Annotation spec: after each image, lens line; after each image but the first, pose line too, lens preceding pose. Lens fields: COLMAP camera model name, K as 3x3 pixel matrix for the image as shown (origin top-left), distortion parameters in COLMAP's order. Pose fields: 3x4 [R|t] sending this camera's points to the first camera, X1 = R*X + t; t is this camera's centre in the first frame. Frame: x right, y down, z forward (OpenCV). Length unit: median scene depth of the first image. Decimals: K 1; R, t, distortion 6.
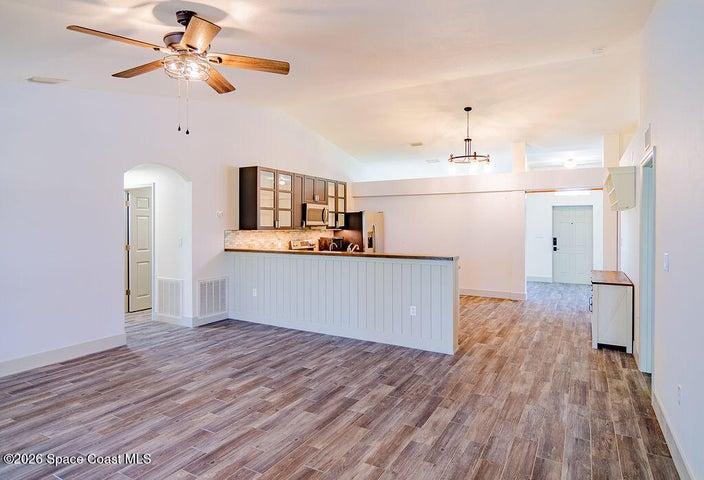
lens RADIAL K [[411.3, 0, 347.8], [0, 411.3, 235.2], [0, 0, 1]] dist [0.000824, 0.000748]
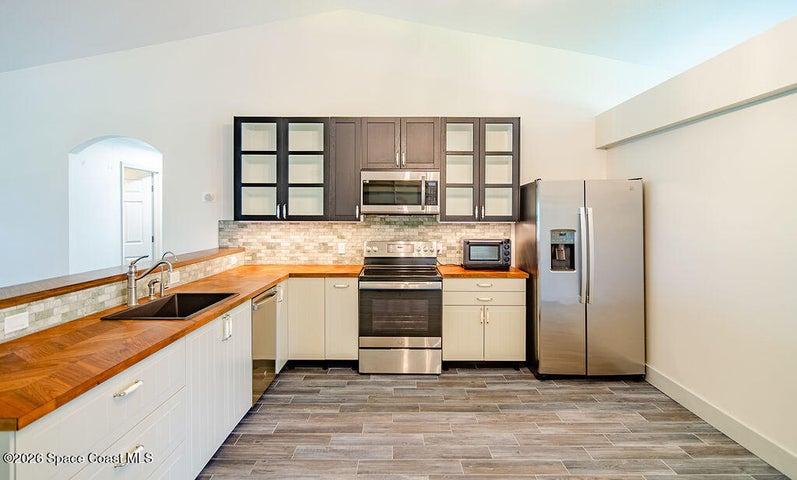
lens RADIAL K [[436.1, 0, 395.1], [0, 436.1, 219.7], [0, 0, 1]] dist [0.002917, 0.002323]
pose [[0.493002, 0.015809, -0.869885, 0.742018], [-0.023200, 0.999718, 0.005020, -0.036766], [0.869719, 0.017706, 0.493230, 1.419204]]
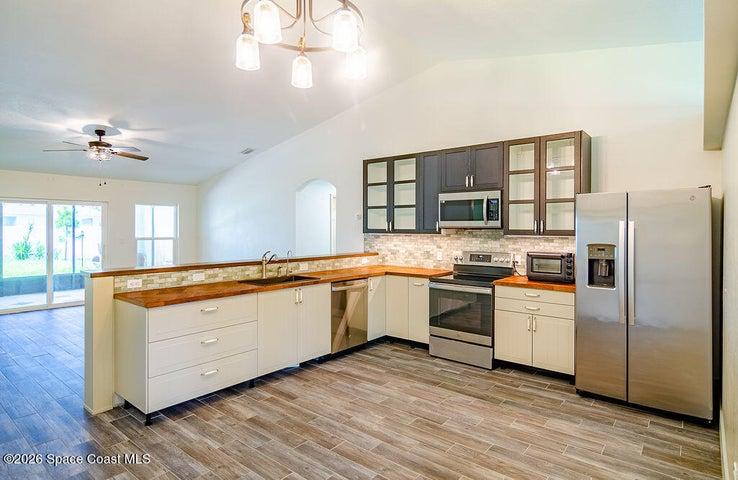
lens RADIAL K [[404.2, 0, 369.8], [0, 404.2, 234.4], [0, 0, 1]] dist [0.003522, 0.004444]
pose [[-0.166408, 0.017246, -0.985906, 1.003226], [-0.024642, 0.999462, 0.021643, -0.045808], [0.985749, 0.027896, -0.165893, 1.850045]]
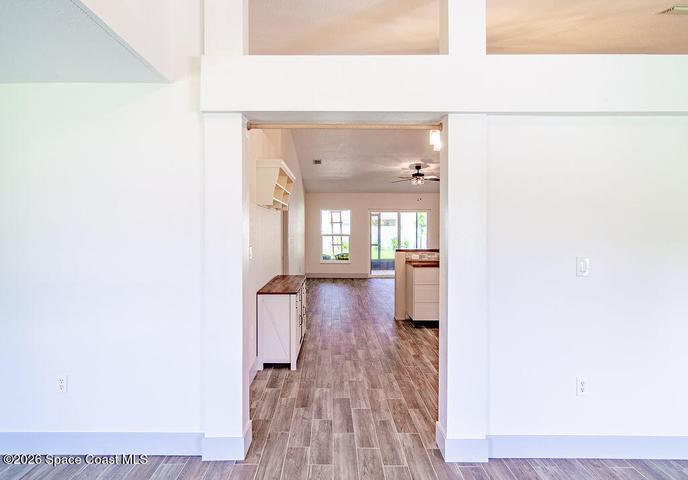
lens RADIAL K [[390.5, 0, 341.2], [0, 390.5, 243.8], [0, 0, 1]] dist [-0.000868, -0.000065]
pose [[-0.854250, 0.024354, -0.519292, 1.291787], [-0.012990, 0.997590, 0.068153, -0.063171], [0.519701, 0.064965, -0.851875, 2.369083]]
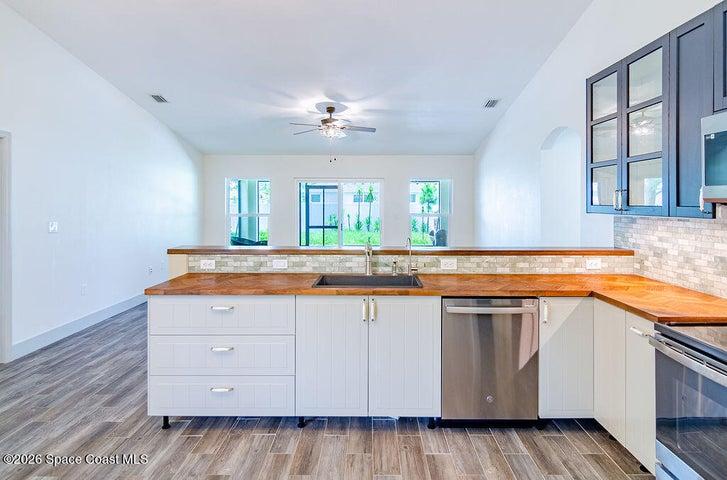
lens RADIAL K [[436.8, 0, 368.9], [0, 436.8, 206.5], [0, 0, 1]] dist [-0.003697, 0.003404]
pose [[-0.865508, 0.004021, -0.500879, 0.405617], [-0.011706, 0.999532, 0.028251, -0.049847], [0.500758, 0.030315, -0.865056, 2.098215]]
